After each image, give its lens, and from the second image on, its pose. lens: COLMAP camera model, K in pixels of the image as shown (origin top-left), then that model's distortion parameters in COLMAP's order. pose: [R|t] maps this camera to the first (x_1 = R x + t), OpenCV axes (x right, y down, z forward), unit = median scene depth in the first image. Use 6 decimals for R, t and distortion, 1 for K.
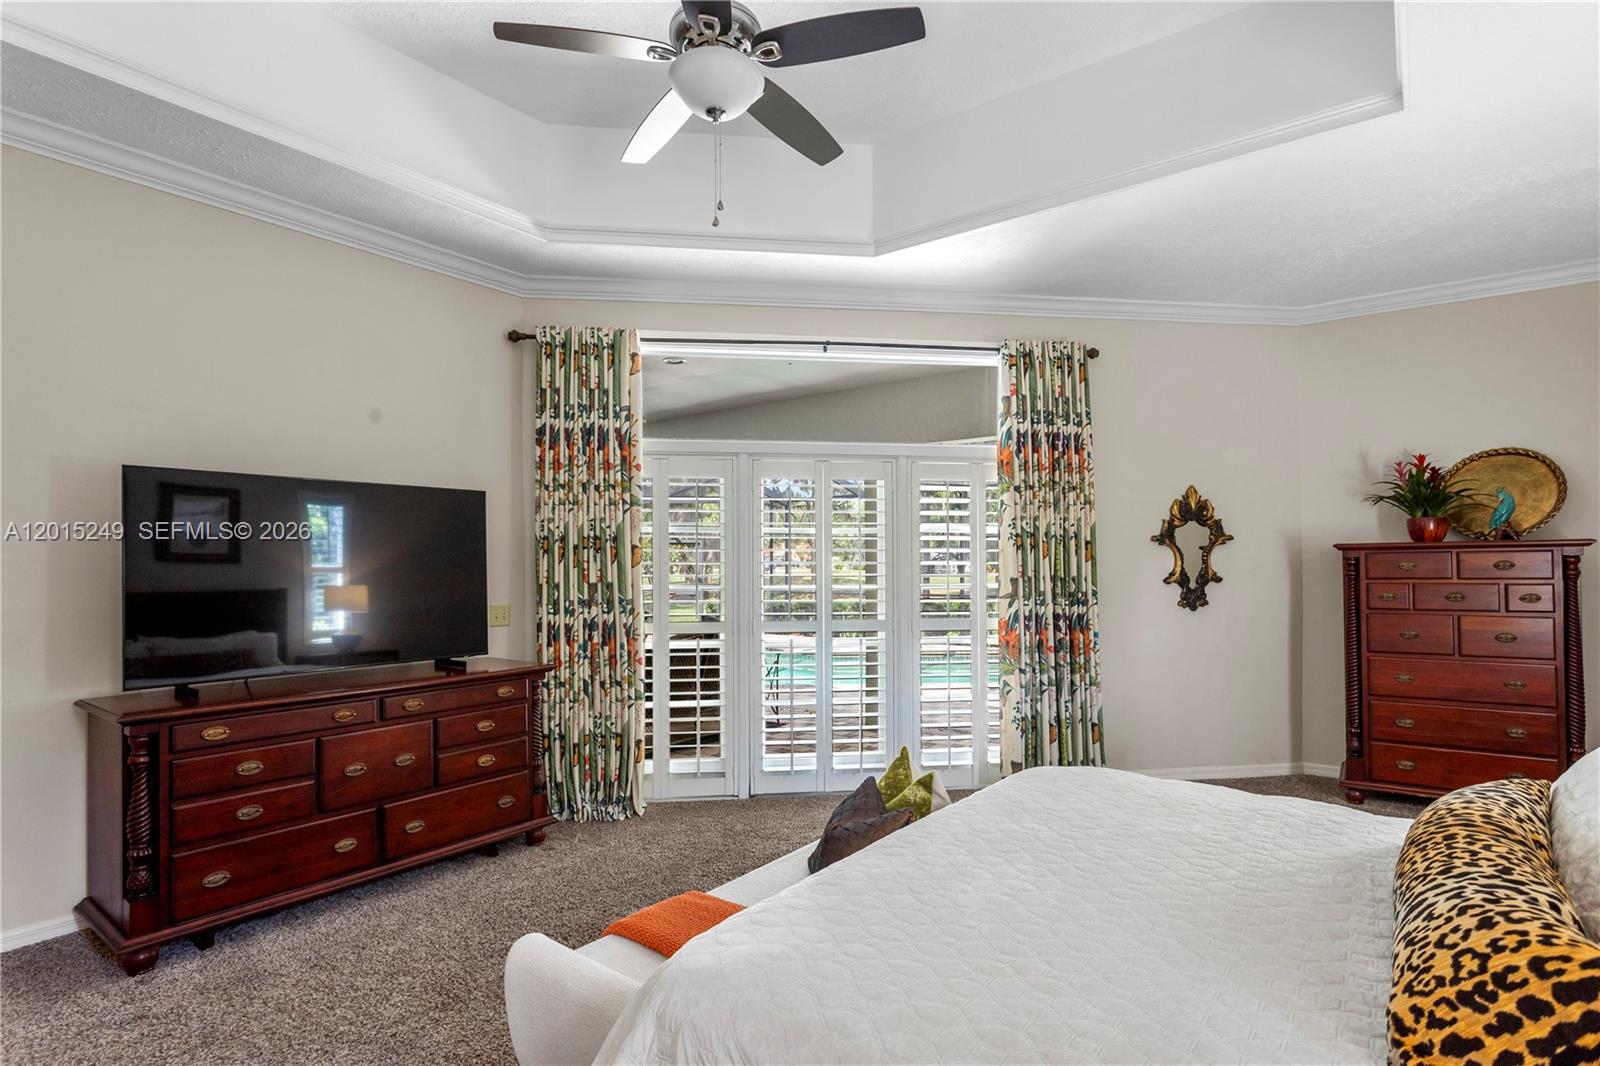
lens RADIAL K [[796.1, 0, 794.2], [0, 796.1, 542.4], [0, 0, 1]] dist [-0.004218, 0.000482]
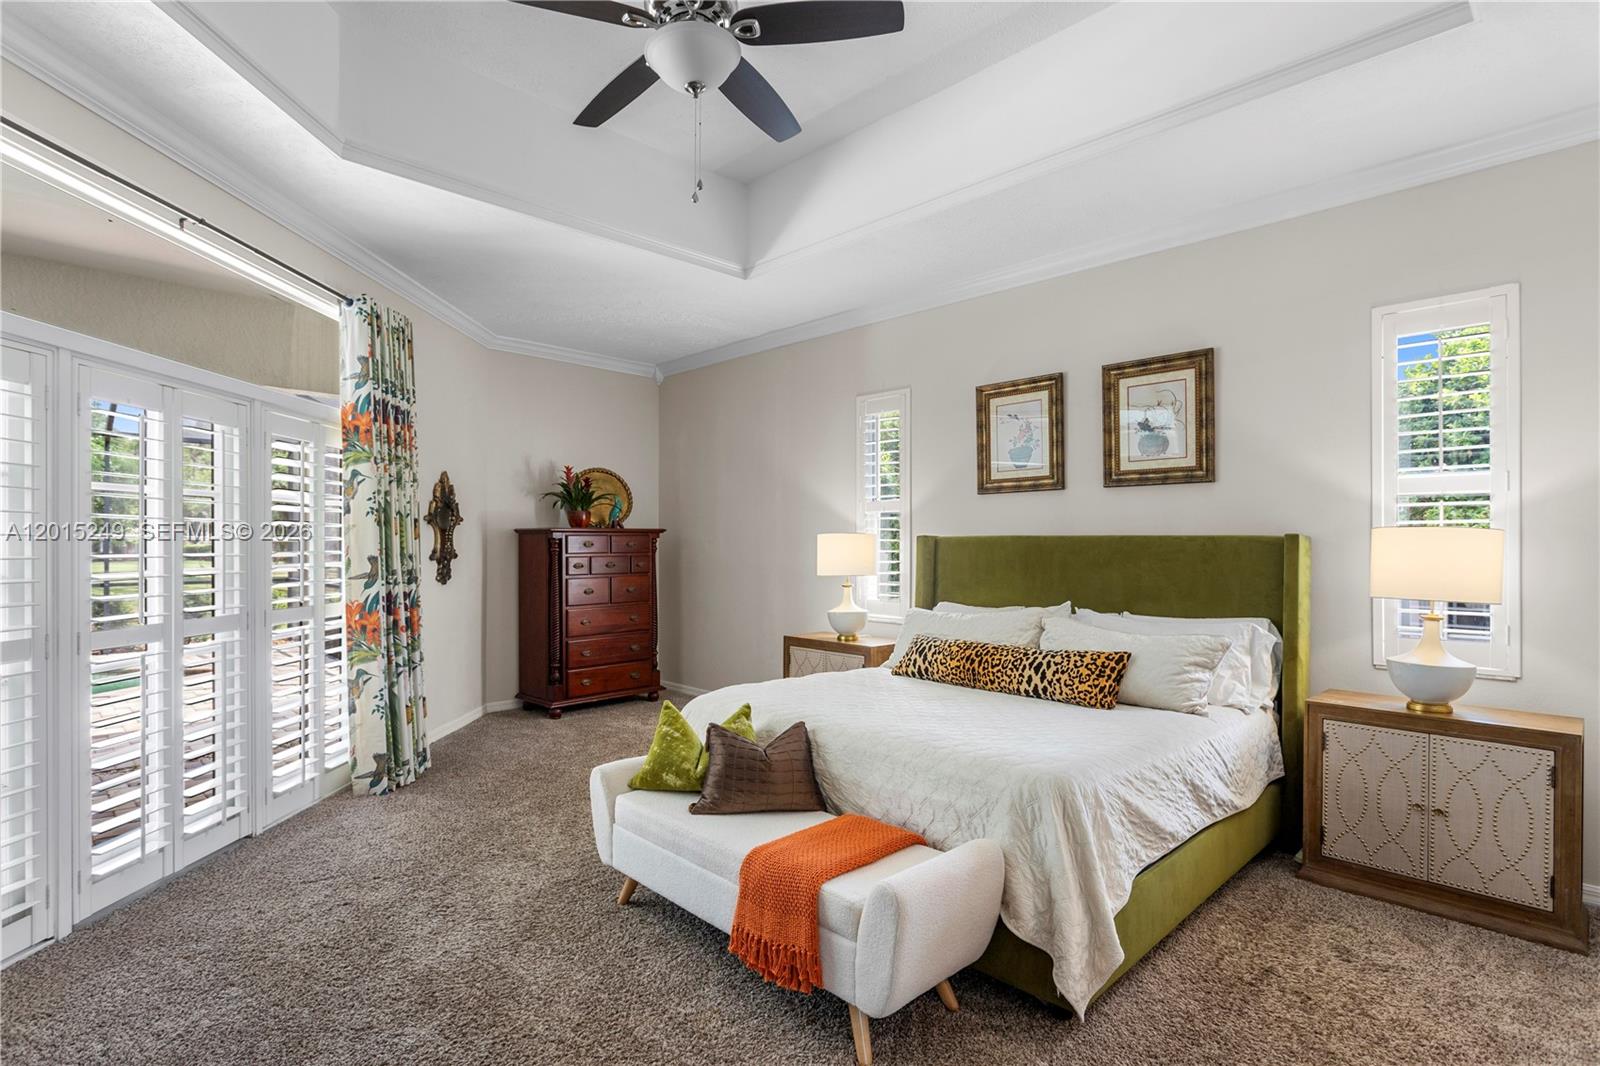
lens RADIAL K [[796.1, 0, 793.9], [0, 796.1, 537.8], [0, 0, 1]] dist [-0.004218, 0.000482]
pose [[0.145105, 0.009318, 0.989372, -0.559100], [-0.031580, 0.999490, -0.004781, 0.011715], [-0.988912, -0.030550, 0.145325, 0.381148]]
